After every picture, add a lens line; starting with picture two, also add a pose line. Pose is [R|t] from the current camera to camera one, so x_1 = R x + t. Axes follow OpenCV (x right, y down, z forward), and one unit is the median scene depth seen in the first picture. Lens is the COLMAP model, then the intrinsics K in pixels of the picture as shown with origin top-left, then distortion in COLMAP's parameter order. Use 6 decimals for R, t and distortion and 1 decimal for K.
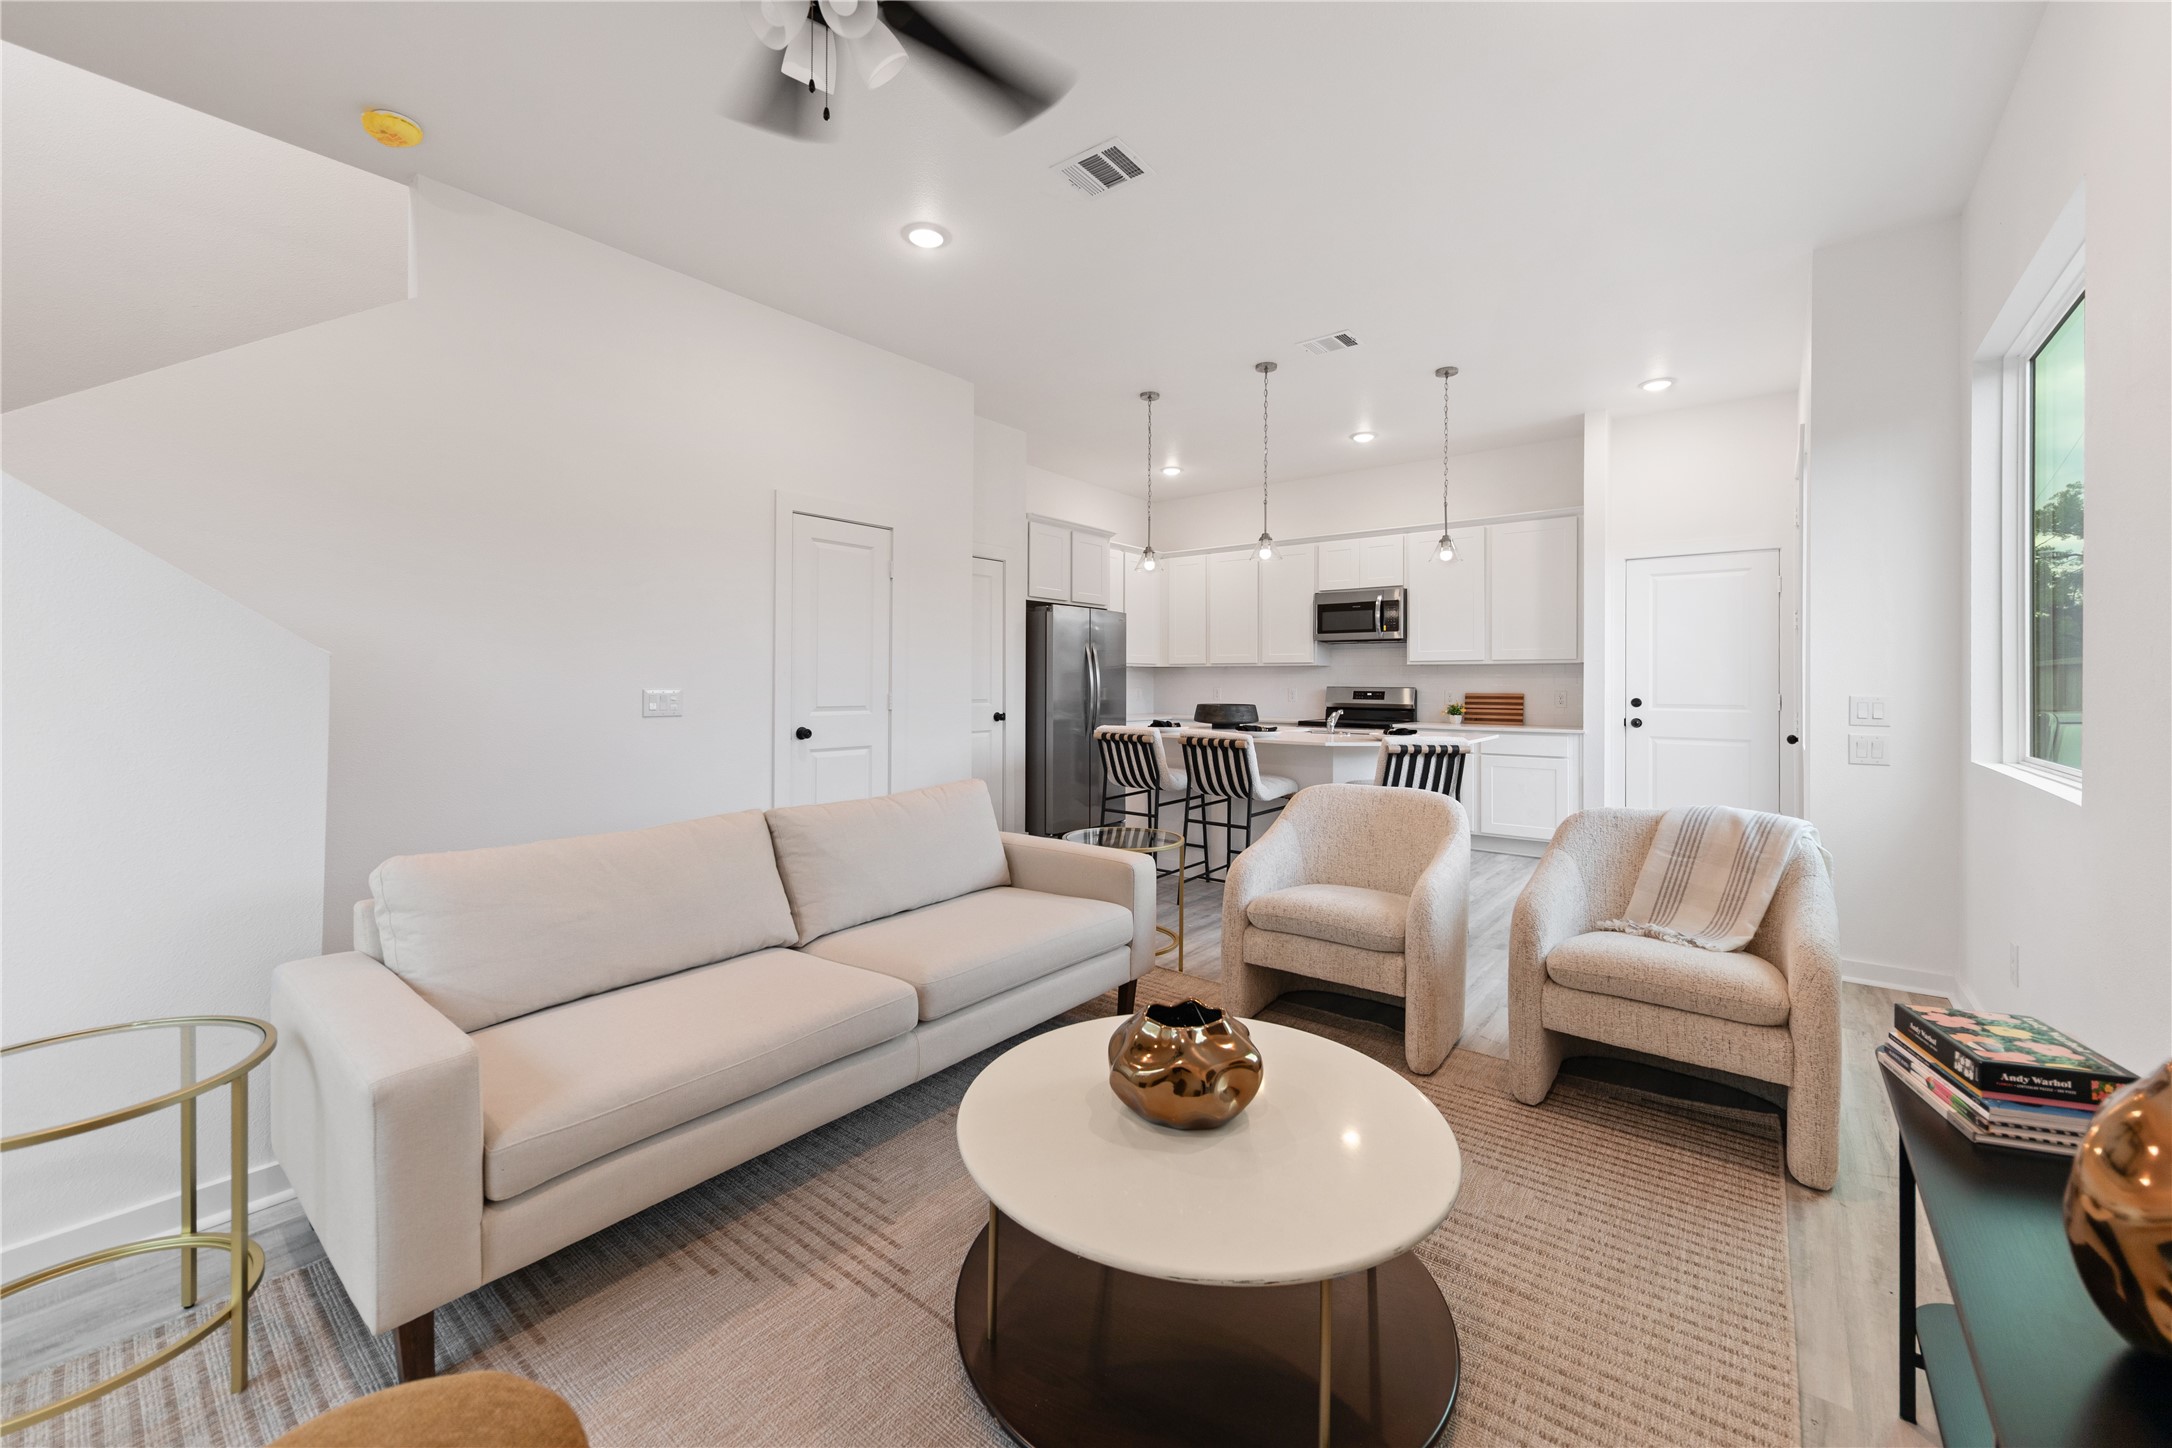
lens RADIAL K [[854.6, 0, 1099.9], [0, 854.6, 687.3], [0, 0, 1]] dist [0.004576, -0.000442]
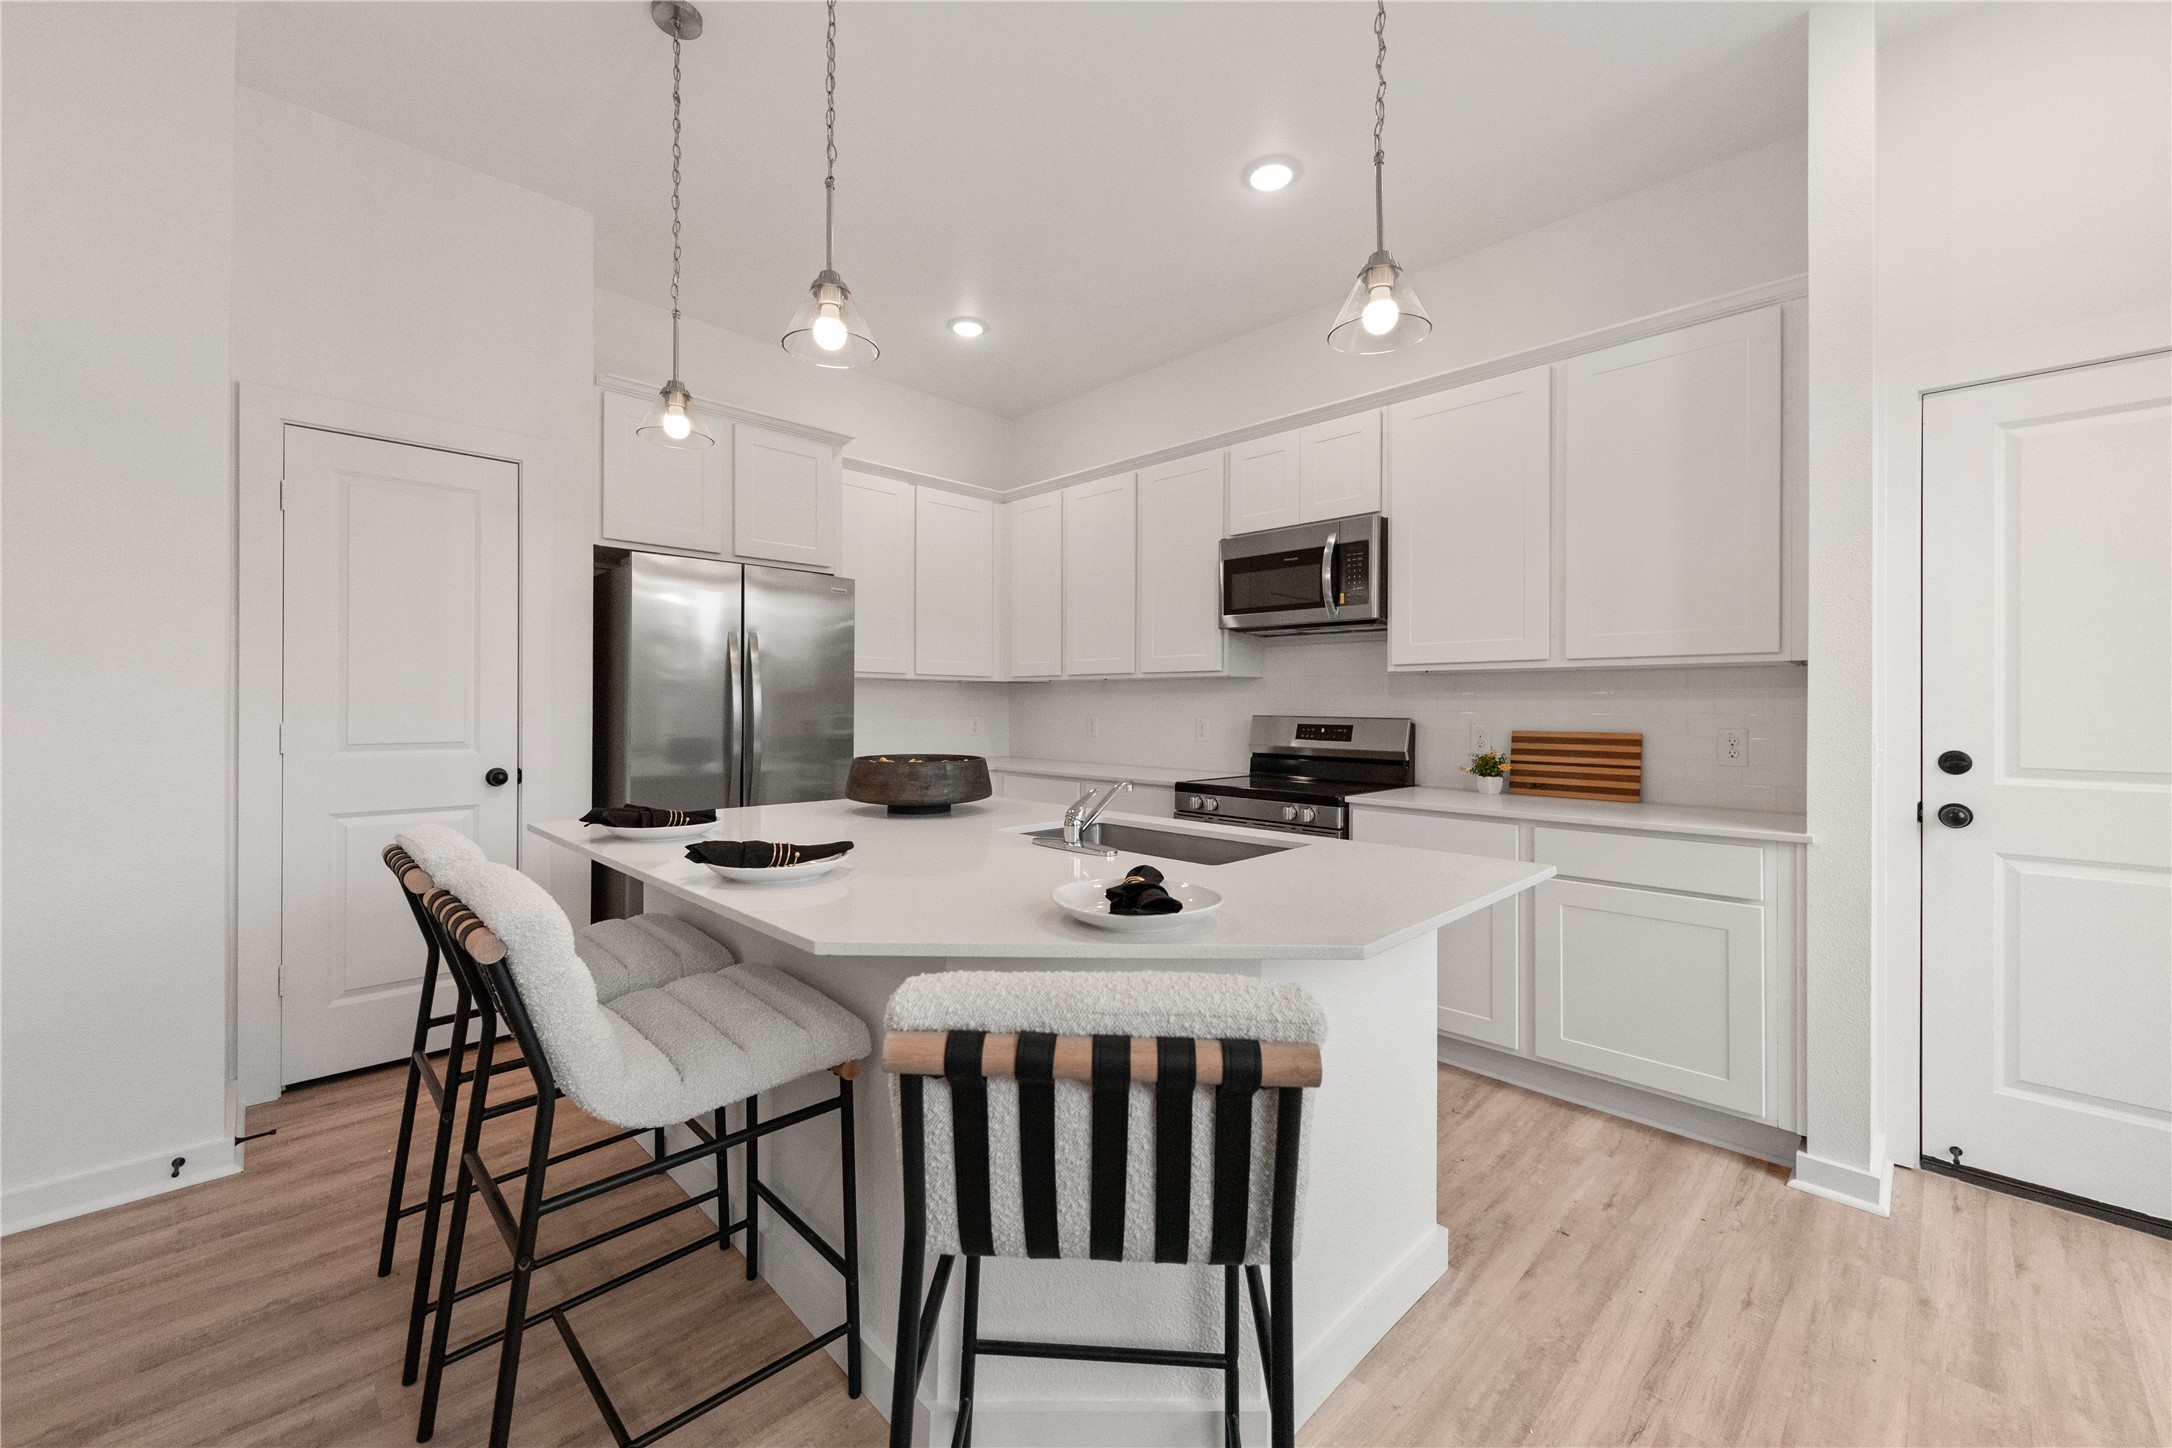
lens RADIAL K [[854.6, 0, 1074.6], [0, 854.6, 711.9], [0, 0, 1]] dist [0.004576, -0.000442]
pose [[0.991427, 0.003029, -0.130629, 0.246277], [-0.002953, 0.999995, 0.000774, -0.003445], [0.130630, -0.000382, 0.991431, 0.491479]]
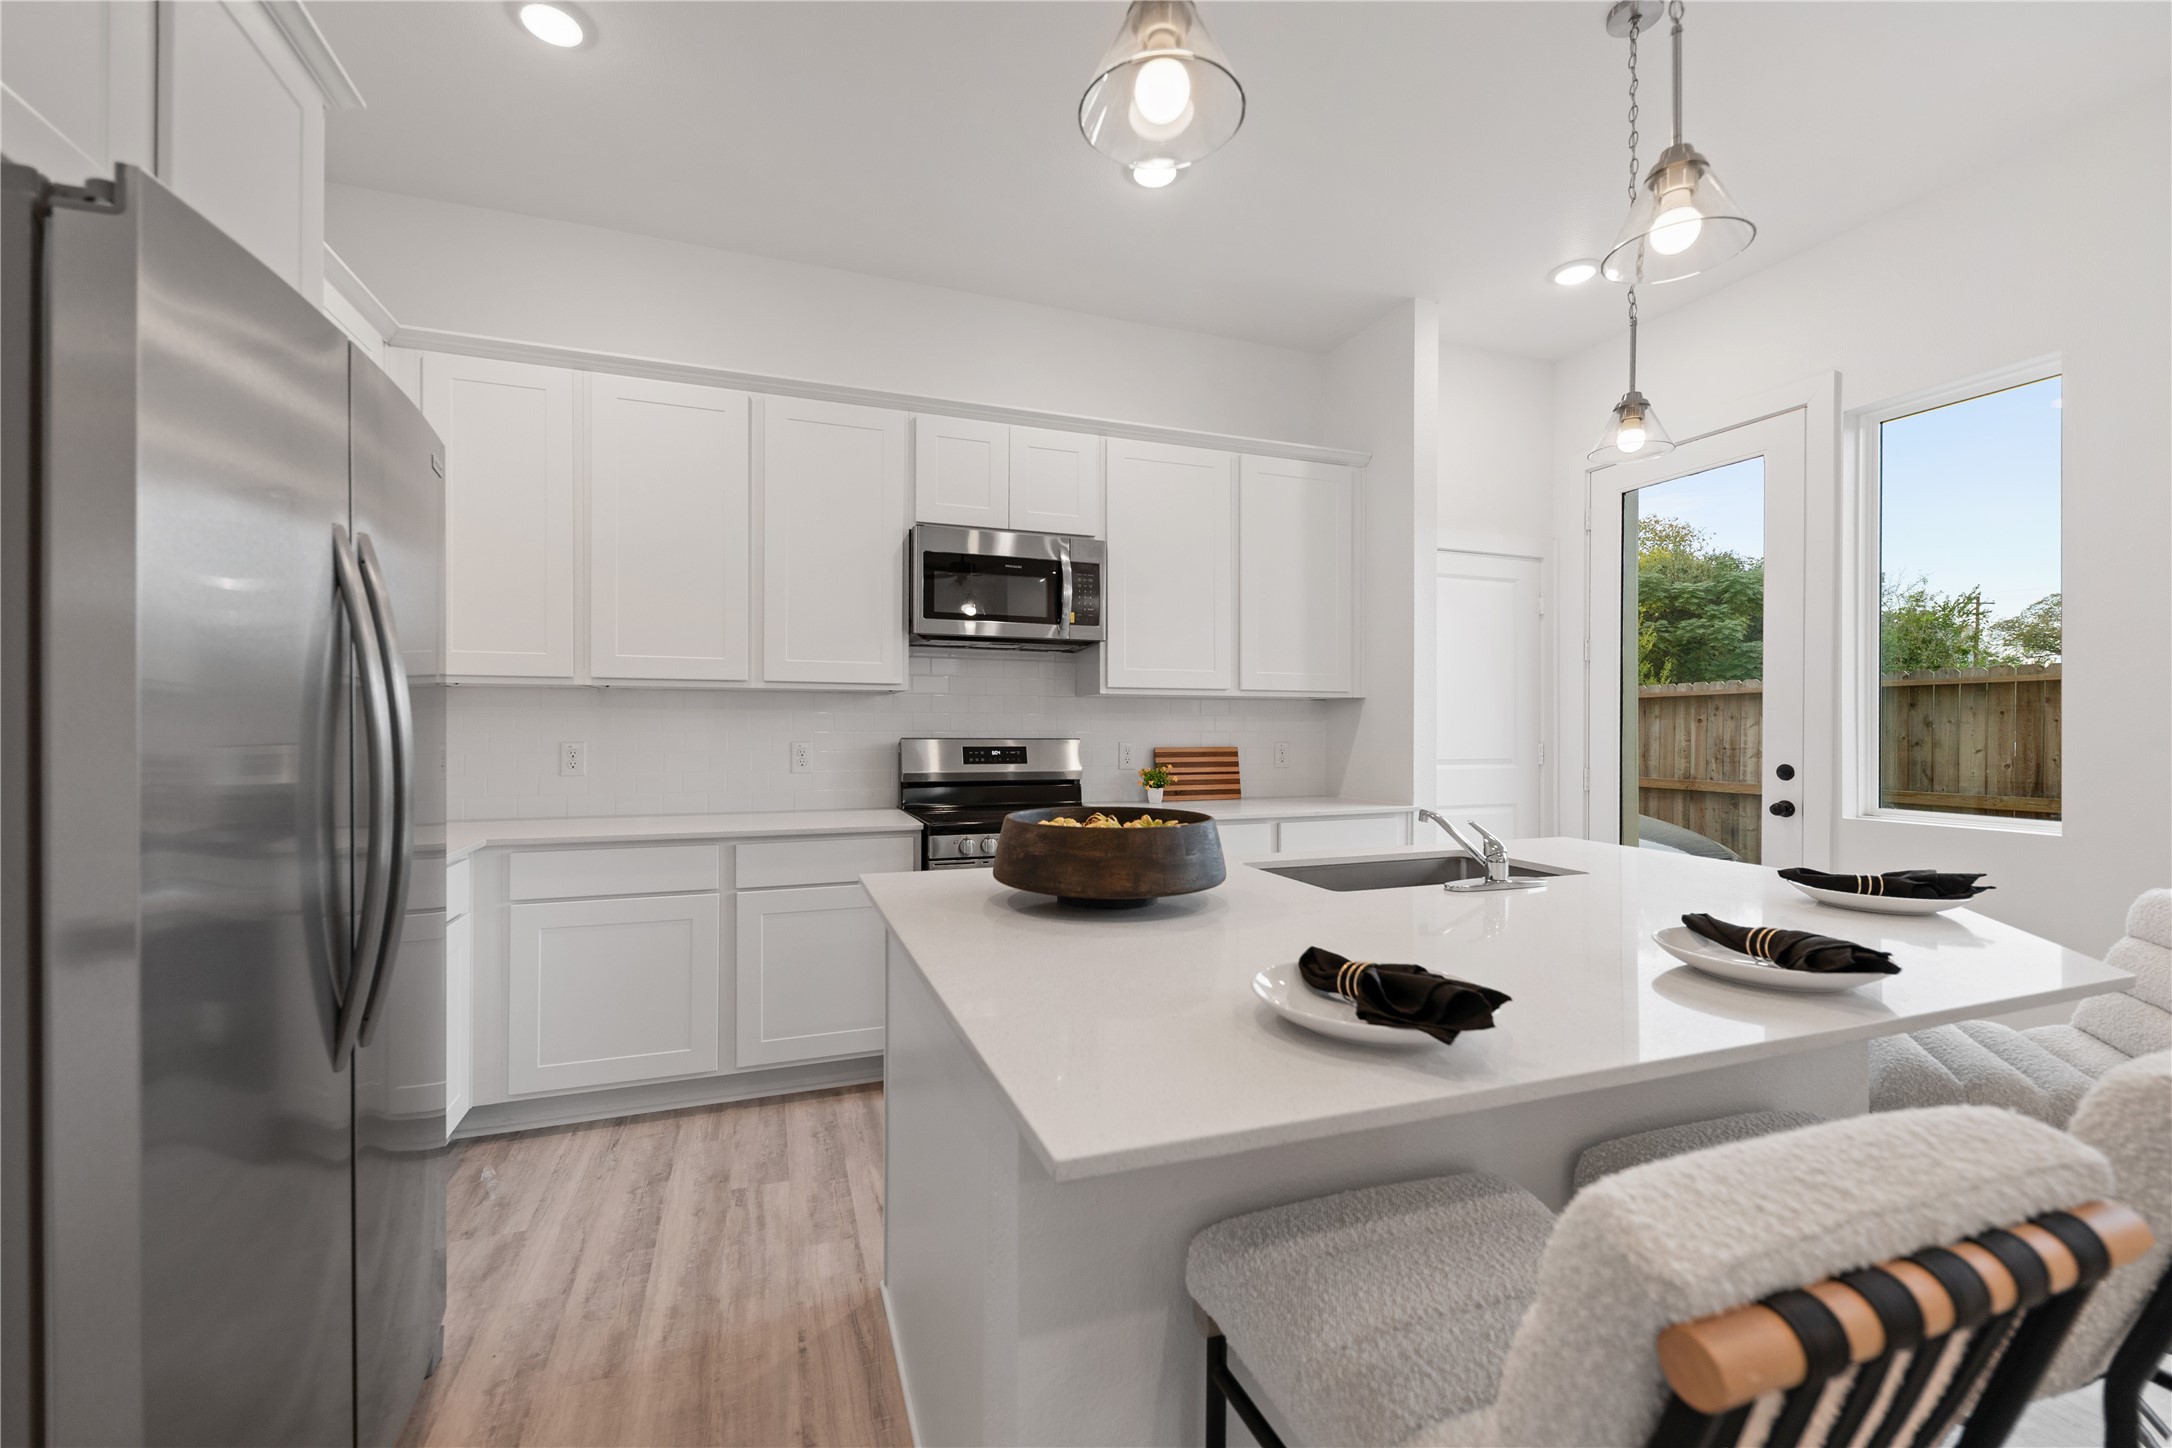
lens RADIAL K [[854.6, 0, 1076.3], [0, 854.6, 717.8], [0, 0, 1]] dist [0.004576, -0.000442]
pose [[0.536860, 0.002474, 0.843668, -0.075869], [0.003423, 0.999981, -0.005111, -0.010123], [-0.843665, 0.005631, 0.536841, 0.743232]]
